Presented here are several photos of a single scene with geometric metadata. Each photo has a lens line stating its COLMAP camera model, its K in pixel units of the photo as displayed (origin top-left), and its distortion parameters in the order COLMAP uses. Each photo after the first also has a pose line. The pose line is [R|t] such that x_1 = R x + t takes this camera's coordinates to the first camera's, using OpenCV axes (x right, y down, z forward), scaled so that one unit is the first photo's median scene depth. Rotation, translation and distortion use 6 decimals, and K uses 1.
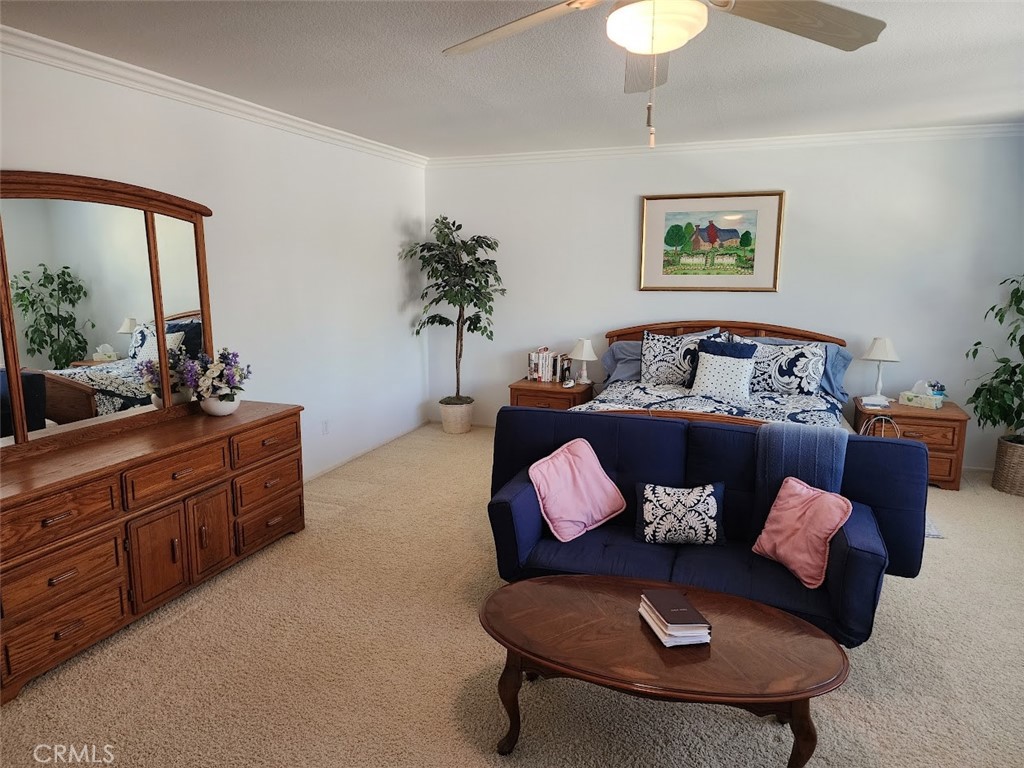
lens RADIAL K [[692.4, 0, 514.5], [0, 692.4, 387.6], [0, 0, 1]] dist [0.094761, -0.098346]
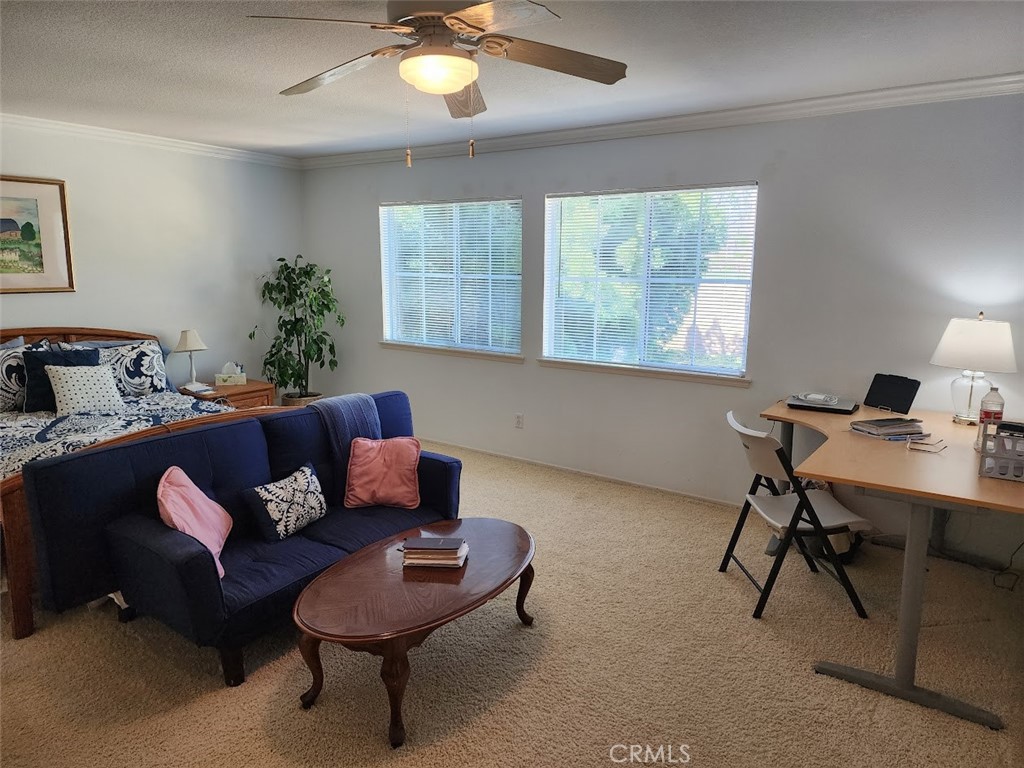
lens RADIAL K [[692.4, 0, 514.5], [0, 692.4, 387.6], [0, 0, 1]] dist [0.094761, -0.098346]
pose [[0.252212, -0.172045, 0.952255, -0.412948], [0.165702, 0.977212, 0.132666, -0.045307], [-0.953379, 0.124331, 0.274973, 0.235865]]
